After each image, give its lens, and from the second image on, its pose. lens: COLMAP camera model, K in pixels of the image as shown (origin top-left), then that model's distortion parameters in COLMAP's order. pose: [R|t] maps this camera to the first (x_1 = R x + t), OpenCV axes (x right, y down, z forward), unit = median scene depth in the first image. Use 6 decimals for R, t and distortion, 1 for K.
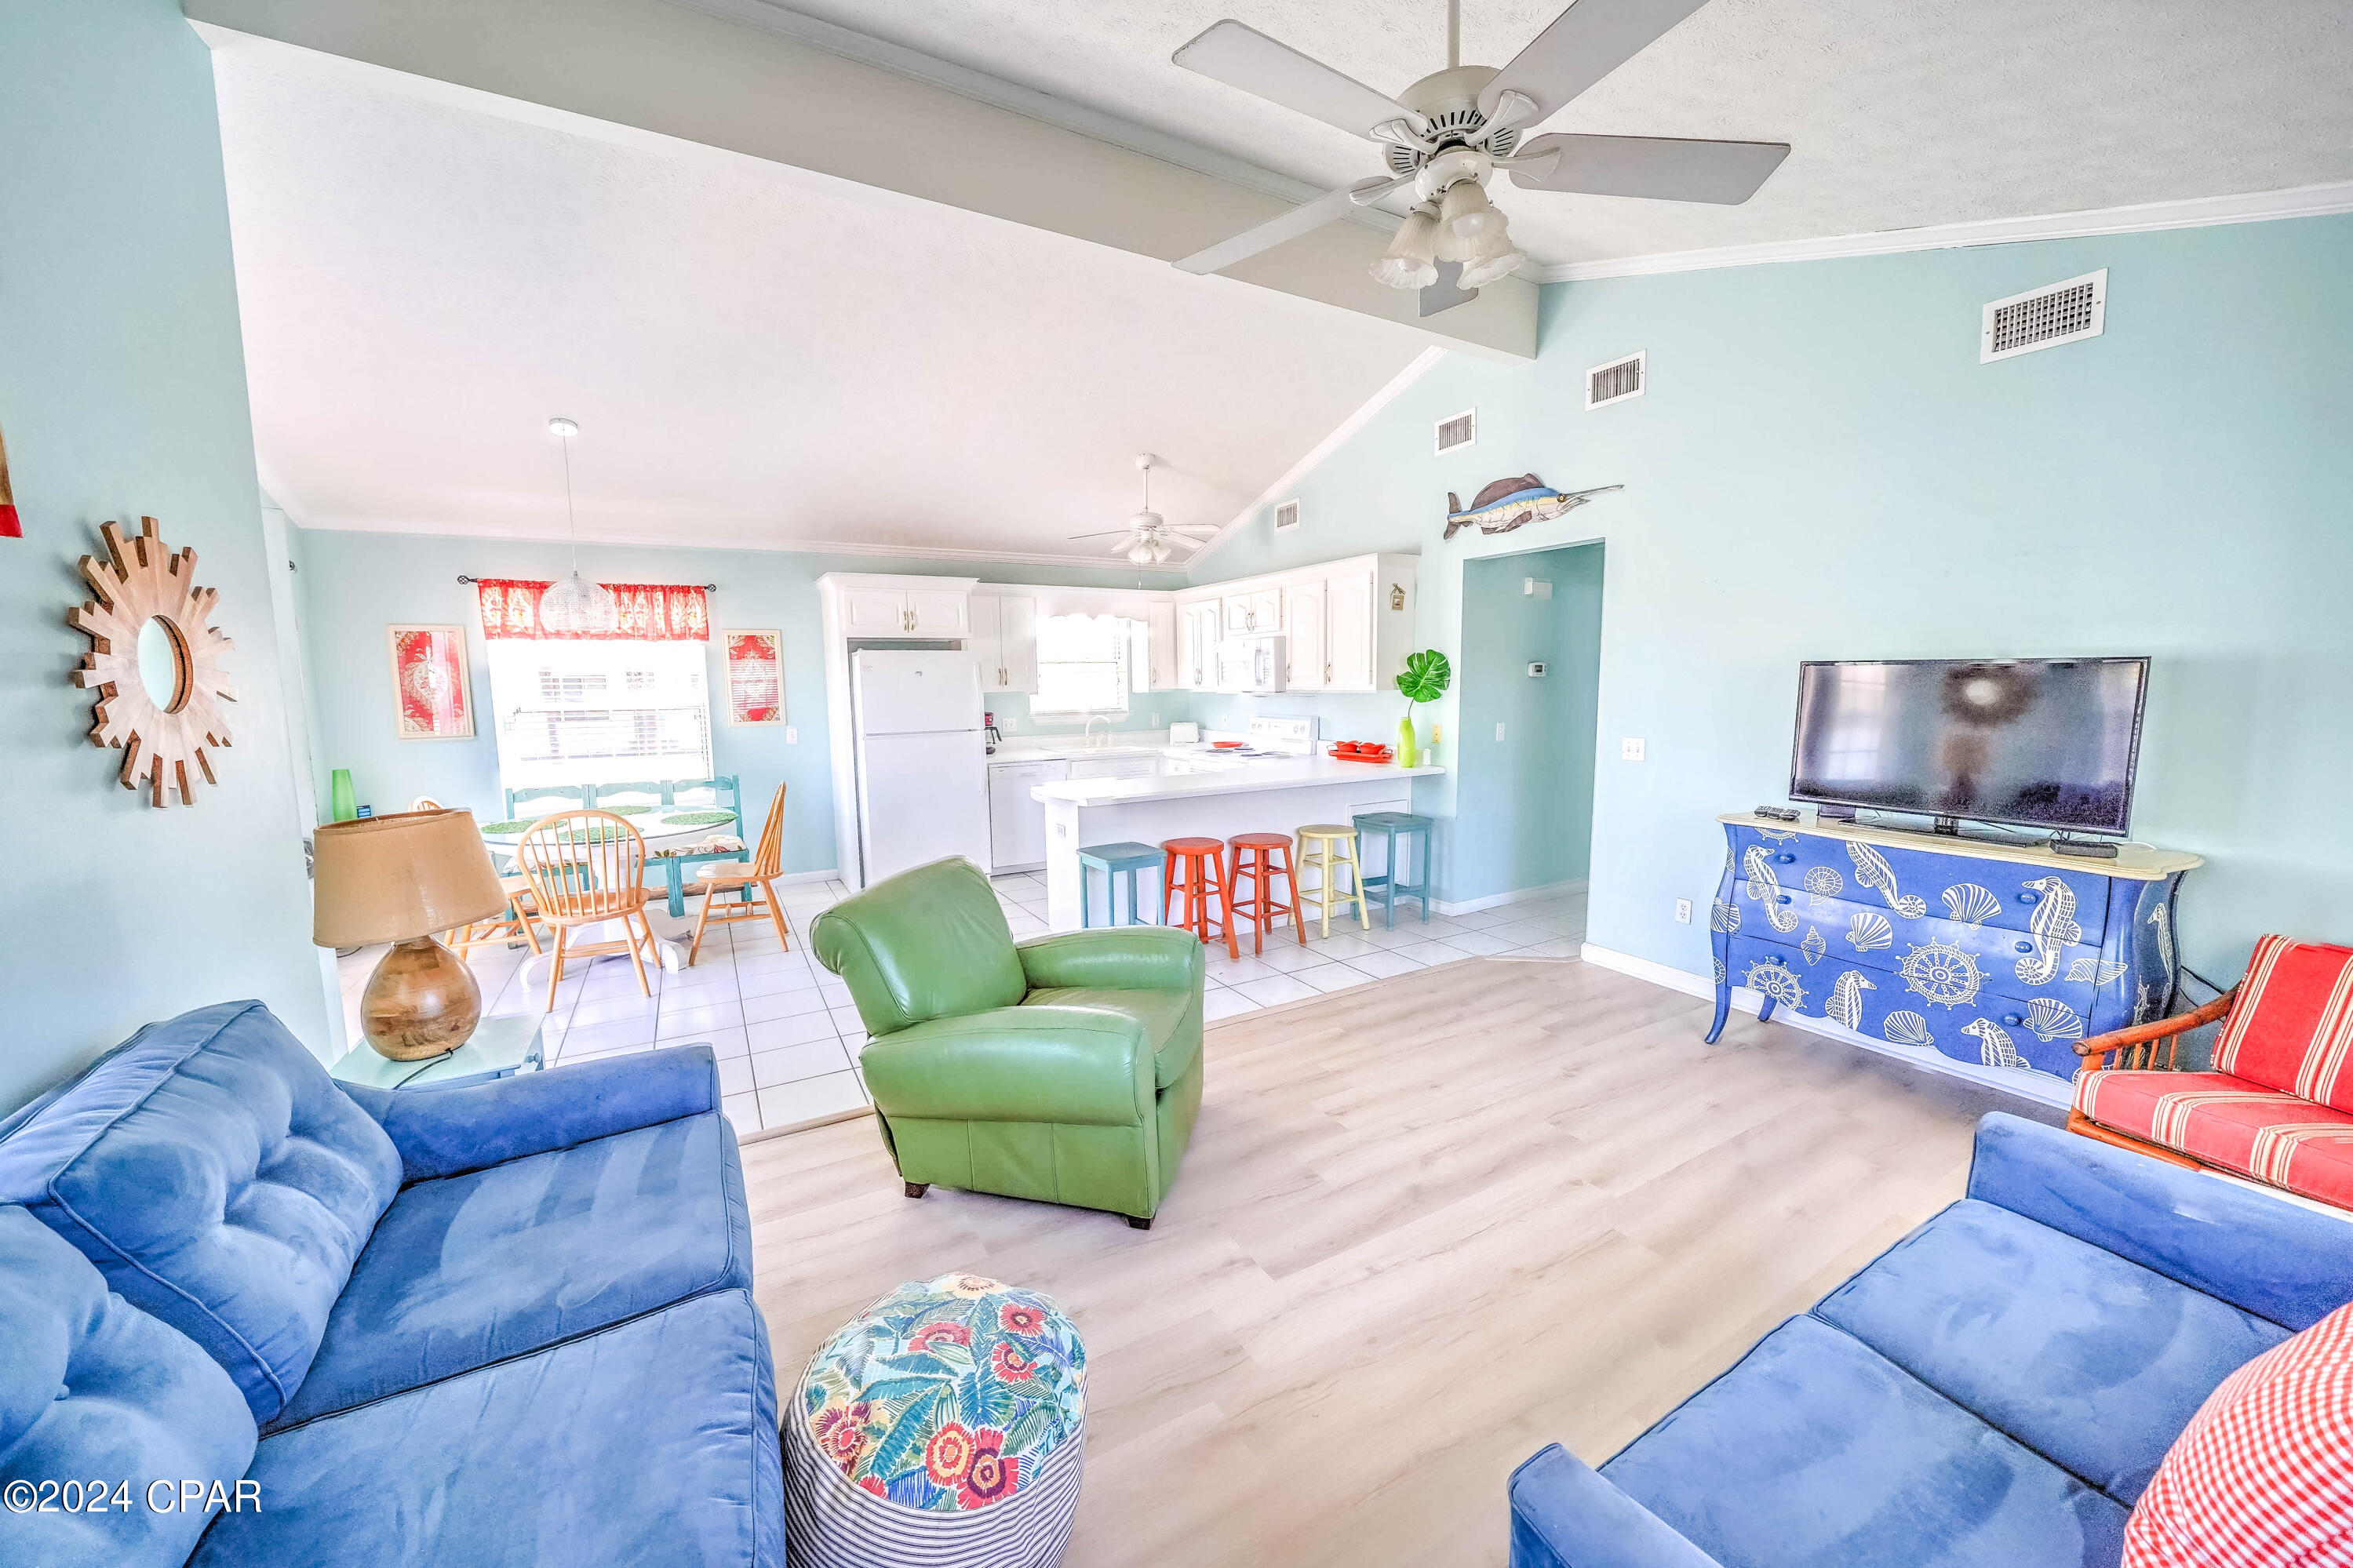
lens RADIAL K [[849.1, 0, 1169.1], [0, 849.1, 783.2], [0, 0, 1]] dist [-0.029257, 0.002960]
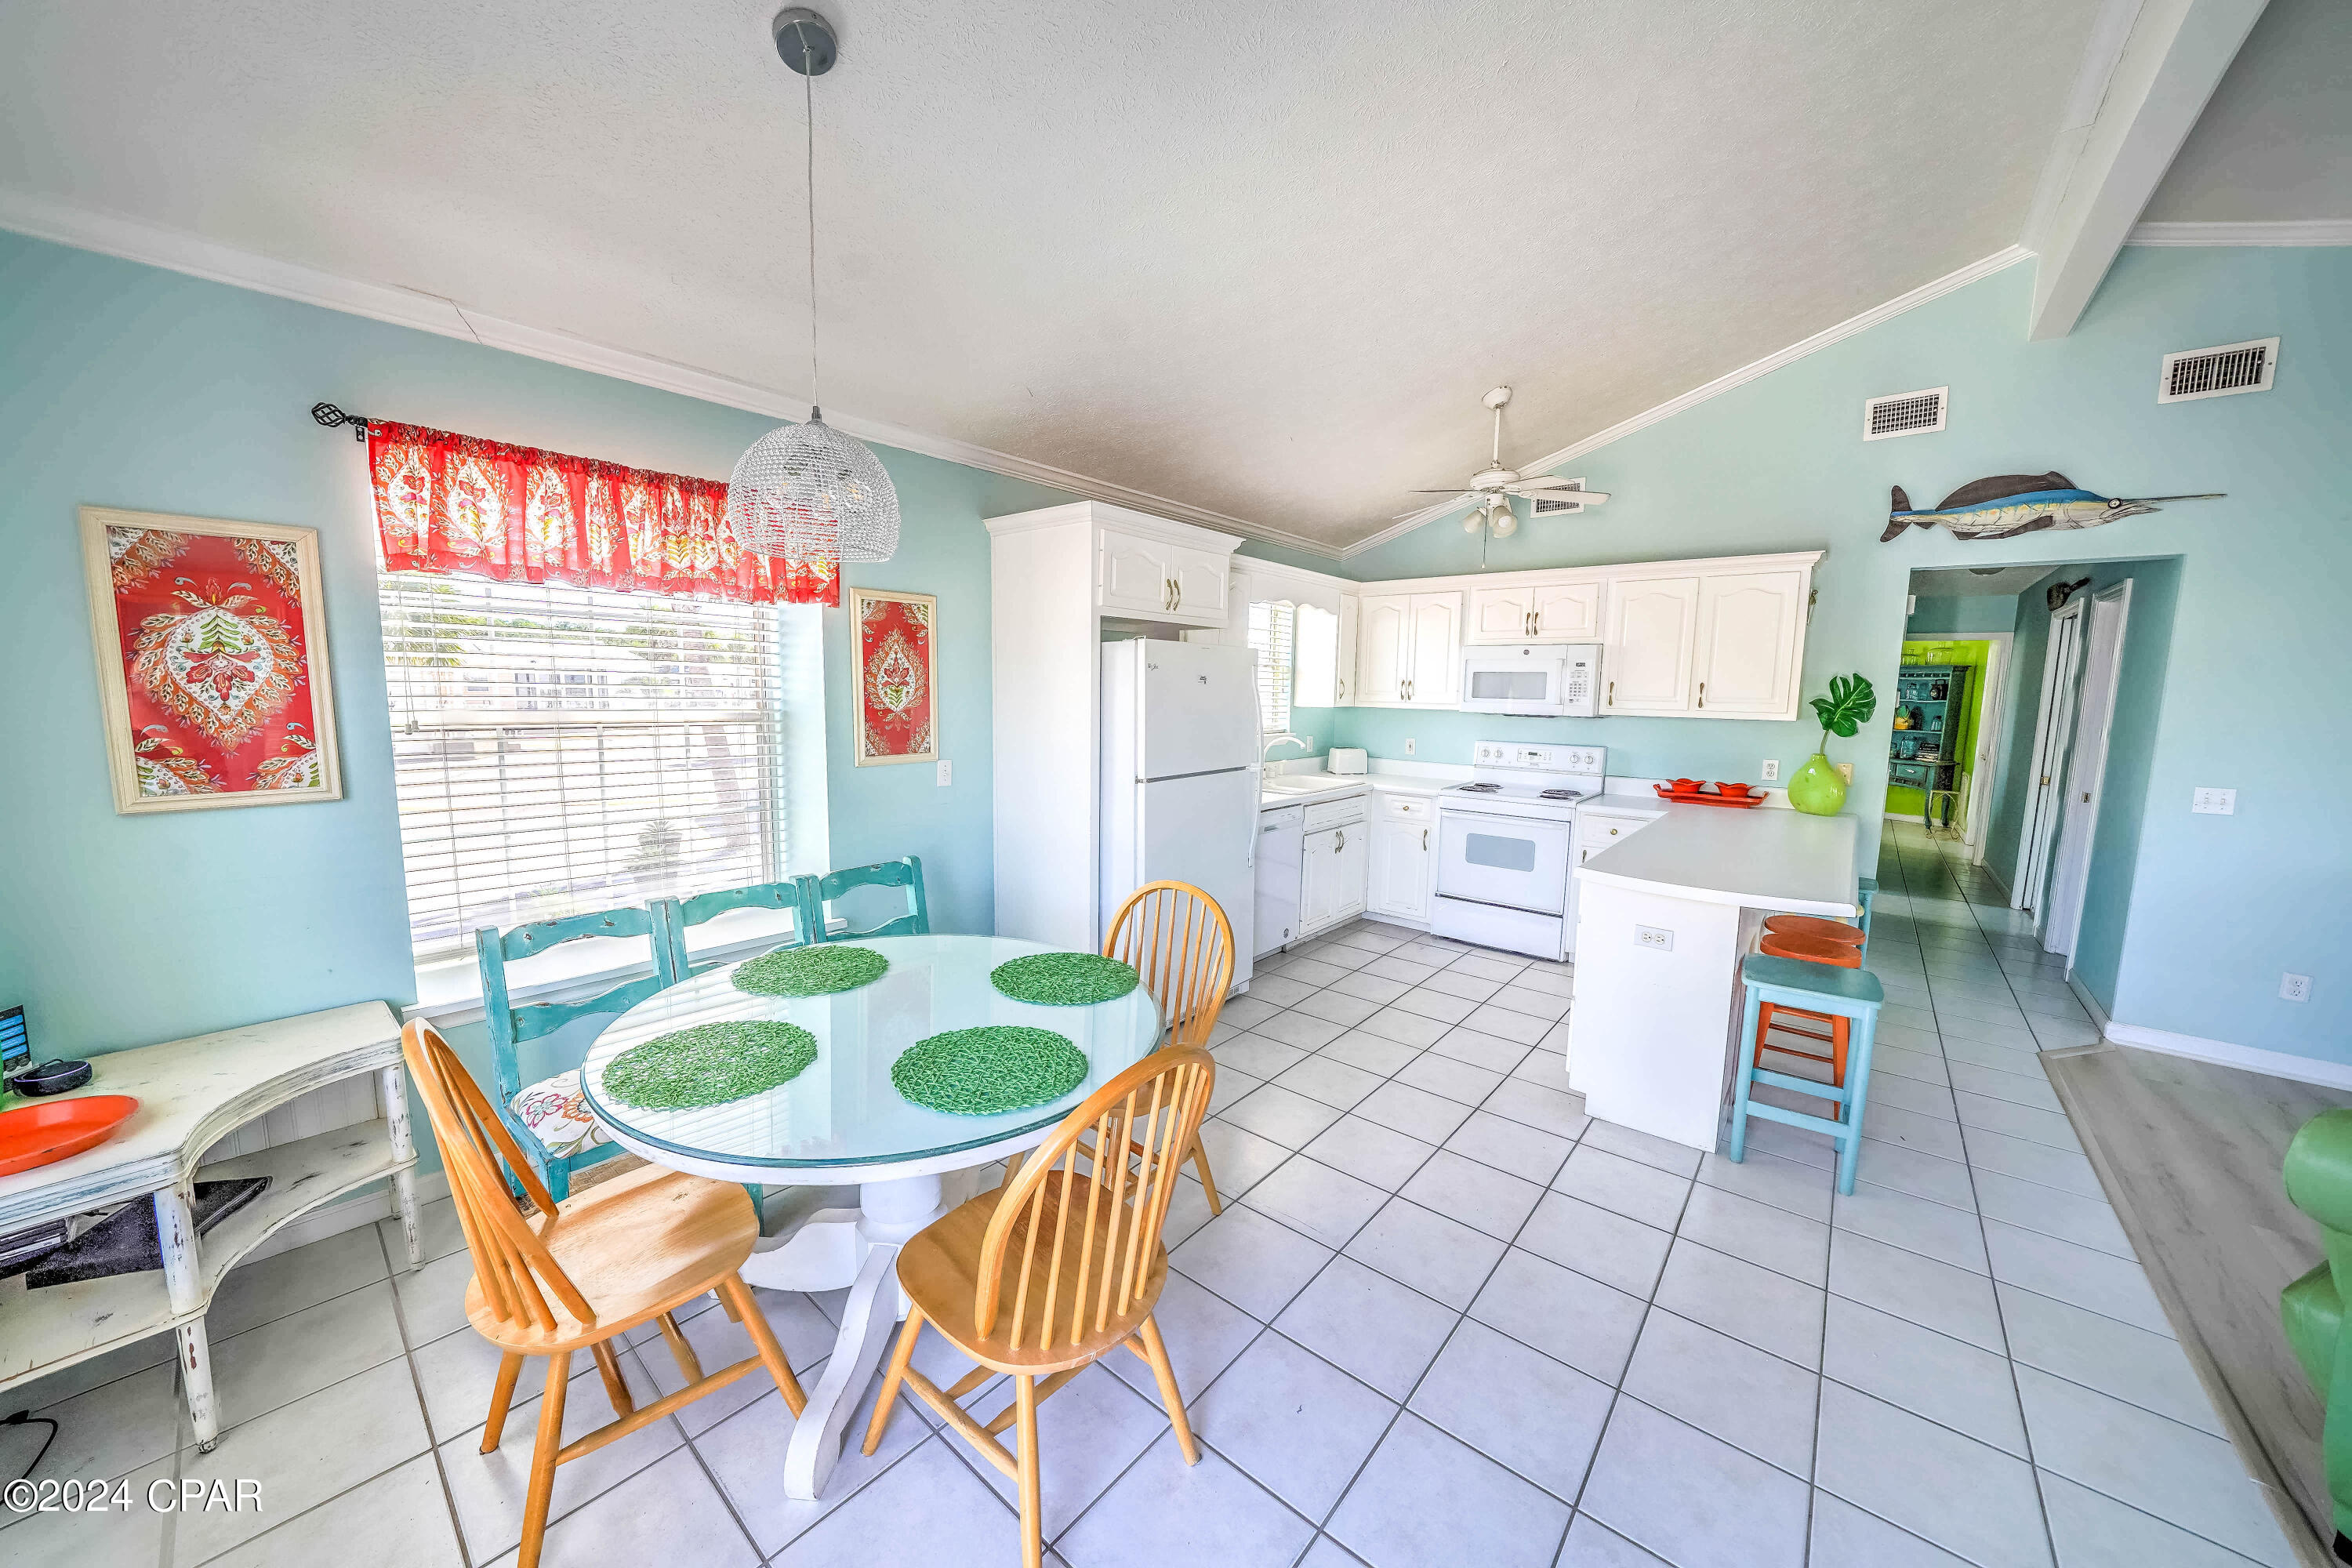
lens RADIAL K [[820.4, 0, 1168.7], [0, 820.4, 784.6], [0, 0, 1]] dist [-0.025872, 0.002449]
pose [[0.937772, -0.014156, 0.346964, -0.805934], [0.014706, 0.999891, 0.001047, -0.080383], [-0.346941, 0.004121, 0.937878, 0.664687]]
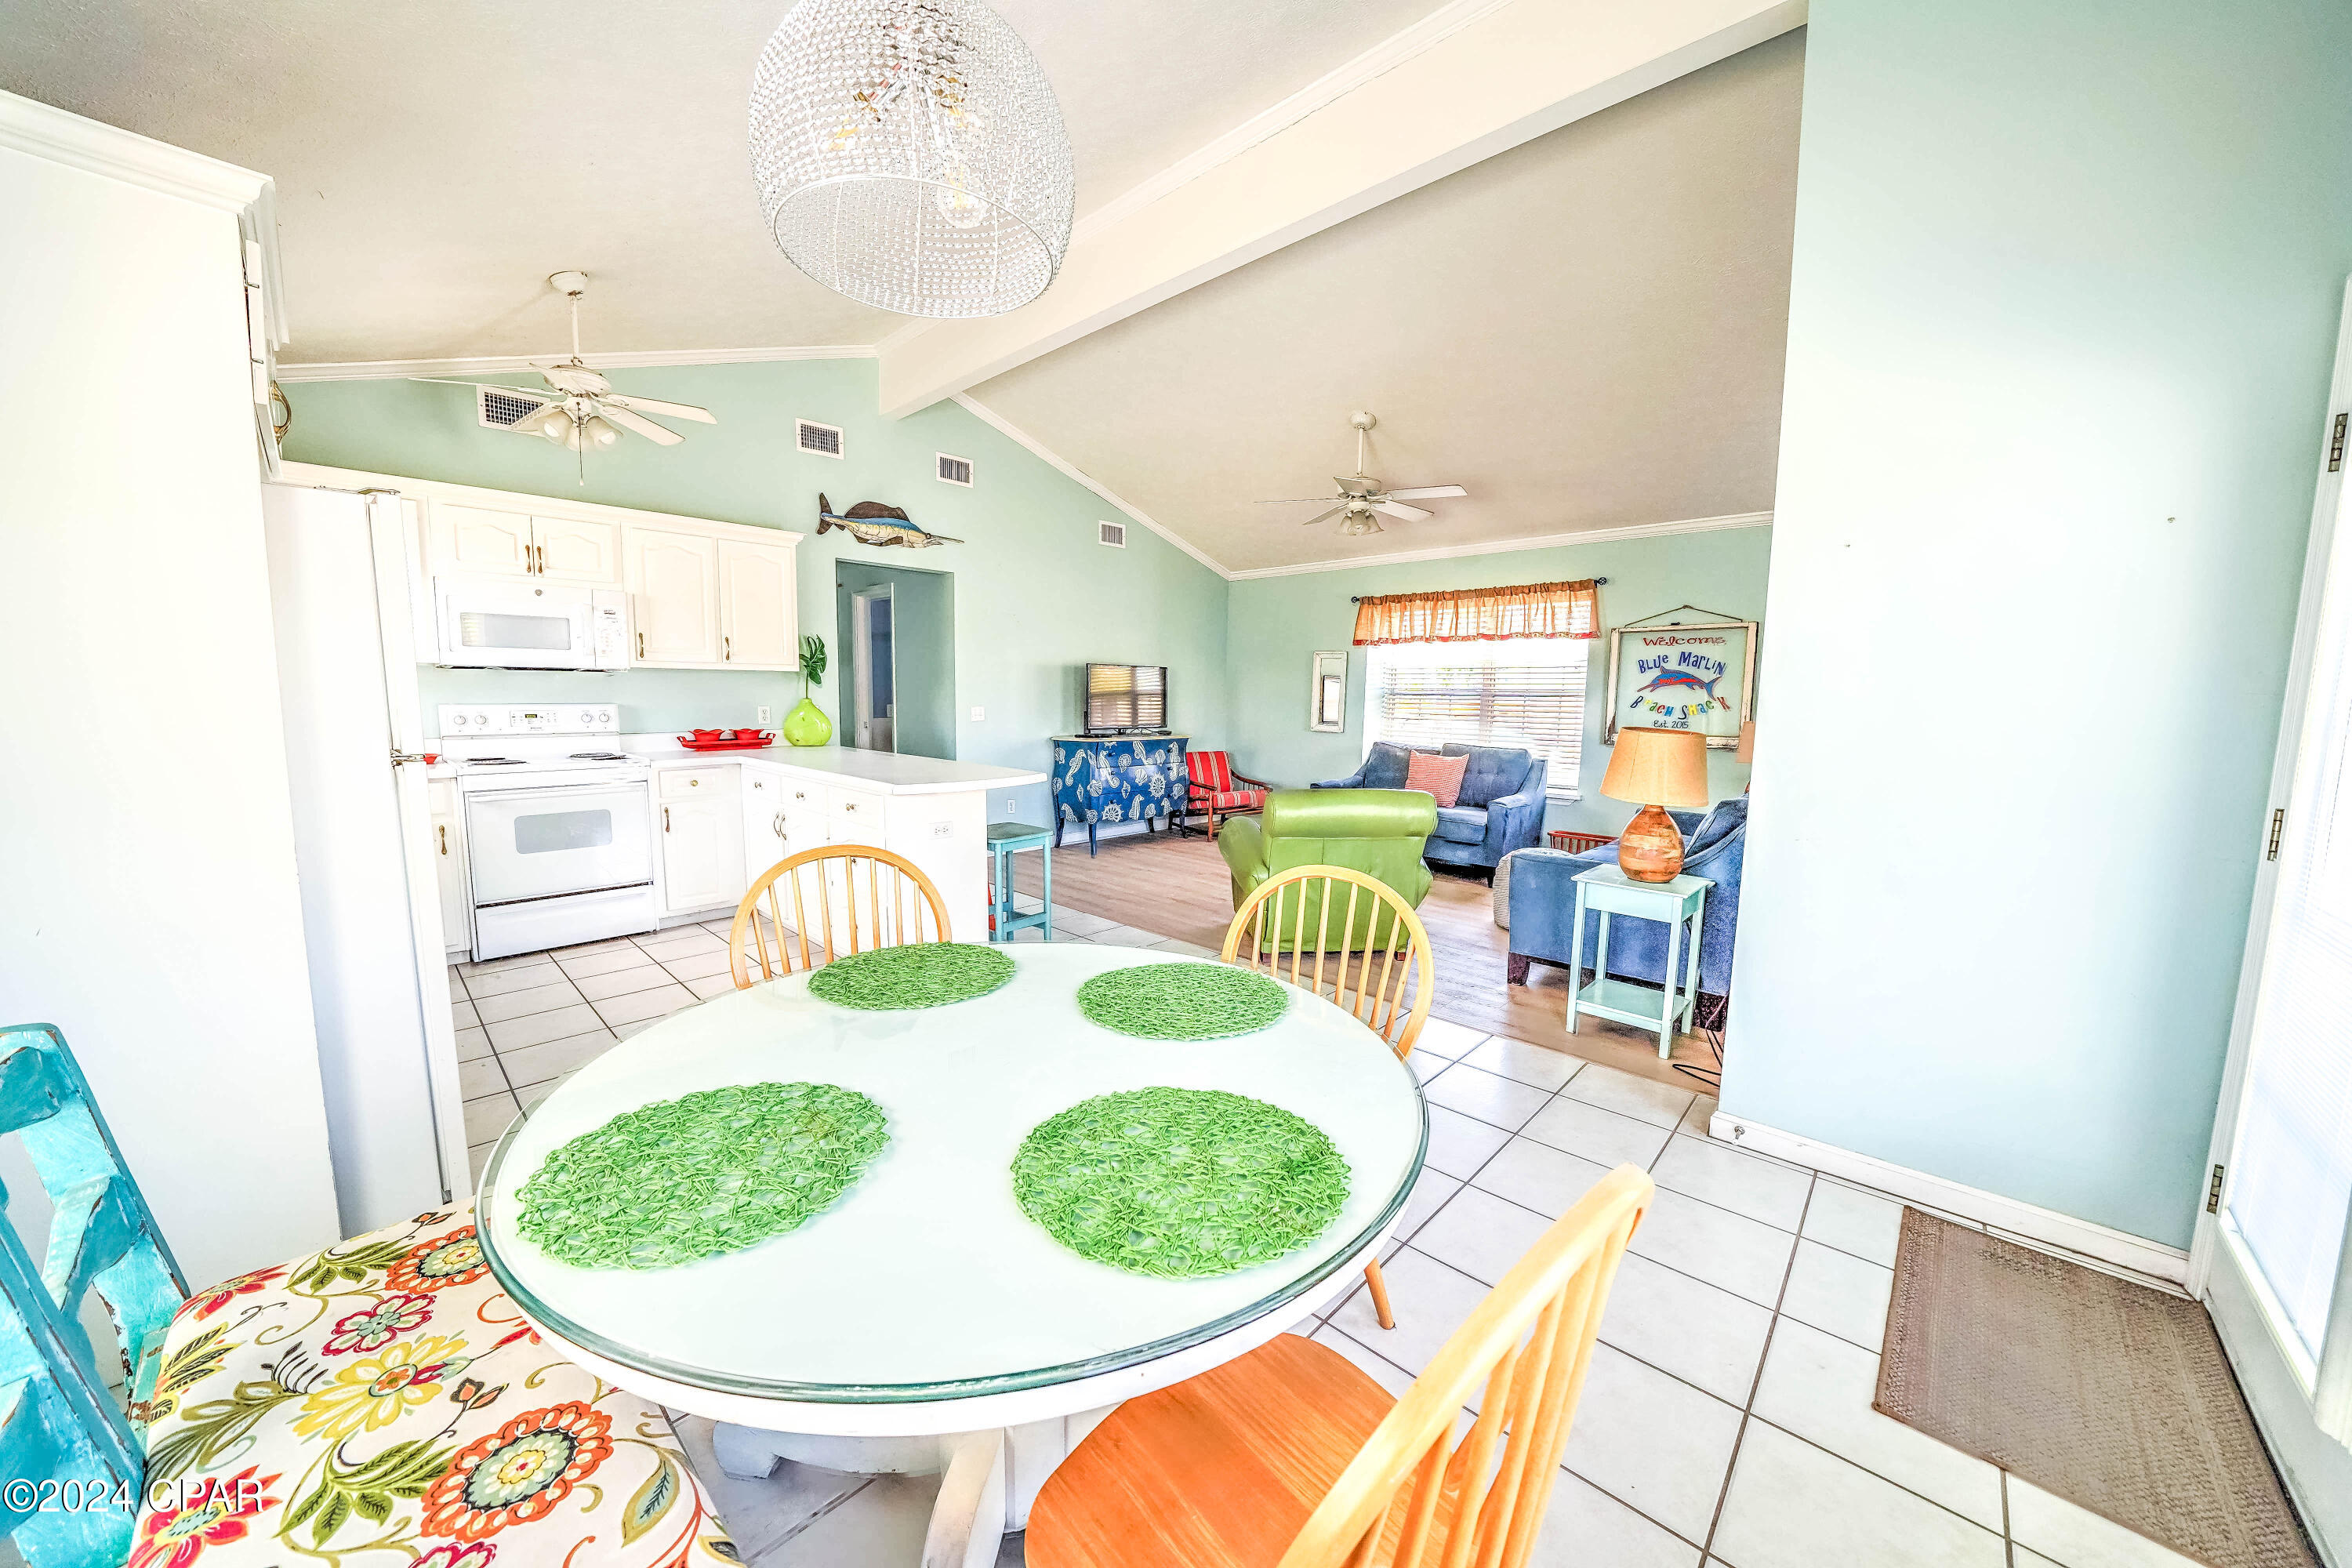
lens RADIAL K [[815.0, 0, 1167.6], [0, 815.0, 786.1], [0, 0, 1]] dist [-0.028883, 0.002529]
pose [[-0.289630, -0.100850, 0.951811, -1.094803], [0.105427, 0.985021, 0.136450, -0.083908], [-0.951315, 0.139867, -0.274659, 1.193783]]
